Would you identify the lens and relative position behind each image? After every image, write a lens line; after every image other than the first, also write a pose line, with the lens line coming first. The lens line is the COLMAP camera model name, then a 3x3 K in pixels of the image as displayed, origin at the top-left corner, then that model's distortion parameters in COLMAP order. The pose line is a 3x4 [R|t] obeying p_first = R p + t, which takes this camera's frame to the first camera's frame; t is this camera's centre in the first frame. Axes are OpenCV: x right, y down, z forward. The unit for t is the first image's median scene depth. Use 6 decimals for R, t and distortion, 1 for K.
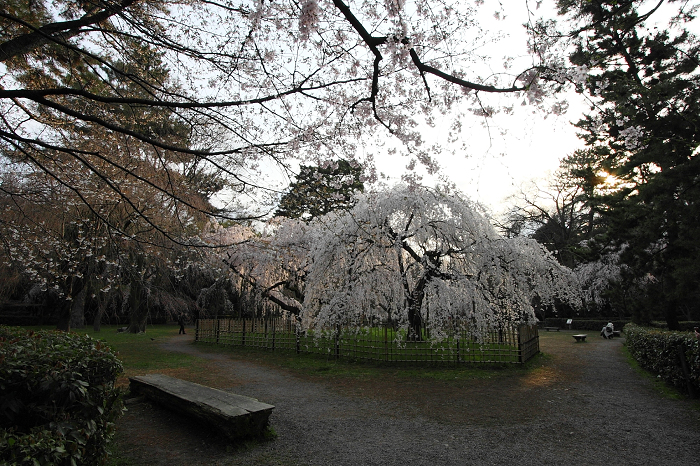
lens RADIAL K [[404.8, 0, 350.0], [0, 404.8, 233.0], [0, 0, 1]] dist [-0.001844, -0.000305]
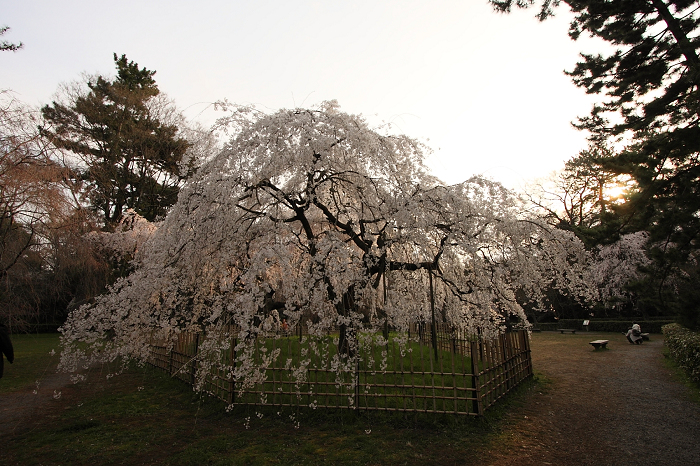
lens RADIAL K [[328.5, 0, 350.0], [0, 328.5, 233.0], [0, 0, 1]] dist [-0.016037, 0.000001]
pose [[0.991720, -0.043008, -0.121000, 0.138992], [0.036274, 0.997697, -0.057317, 0.048469], [0.123187, 0.052453, 0.990996, 0.242753]]
